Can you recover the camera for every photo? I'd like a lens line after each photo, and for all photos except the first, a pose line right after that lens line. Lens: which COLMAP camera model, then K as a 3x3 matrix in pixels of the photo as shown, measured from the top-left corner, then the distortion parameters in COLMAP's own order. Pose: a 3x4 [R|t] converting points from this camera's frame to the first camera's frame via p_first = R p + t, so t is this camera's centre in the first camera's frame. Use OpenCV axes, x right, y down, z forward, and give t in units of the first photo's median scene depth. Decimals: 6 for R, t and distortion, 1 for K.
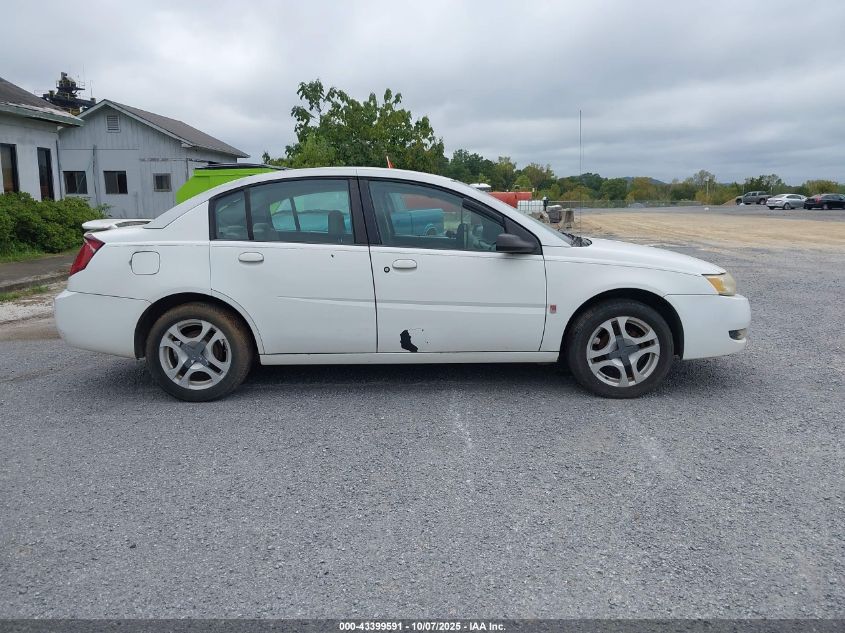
lens RADIAL K [[661.7, 0, 422.5], [0, 661.7, 316.5], [0, 0, 1]] dist [-0.000618, 0.002902]
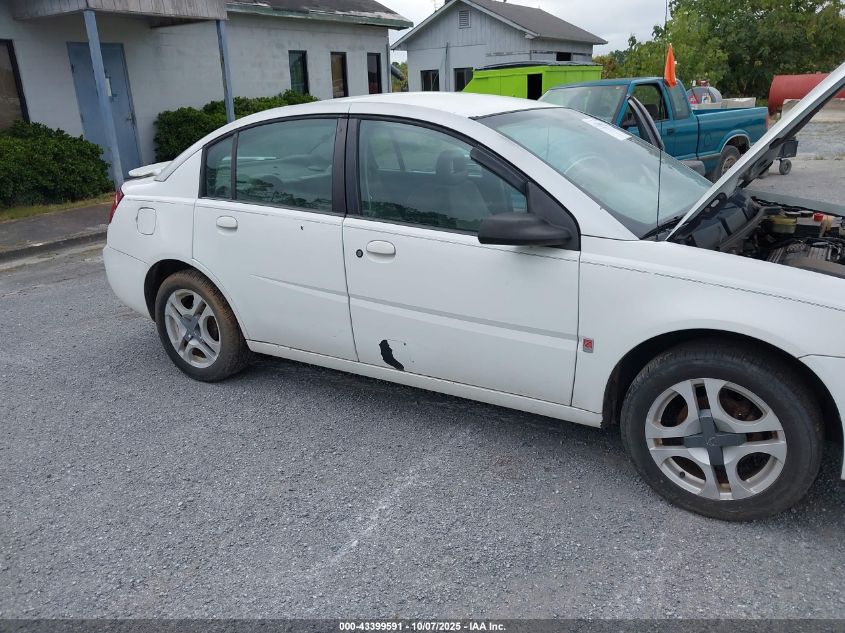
lens RADIAL K [[661.7, 0, 422.5], [0, 661.7, 316.5], [0, 0, 1]] dist [-0.000618, 0.002902]
pose [[0.853824, 0.136233, -0.502418, 0.356433], [-0.054542, 0.983248, 0.173922, -0.127759], [0.517696, -0.121096, 0.846952, 0.420316]]
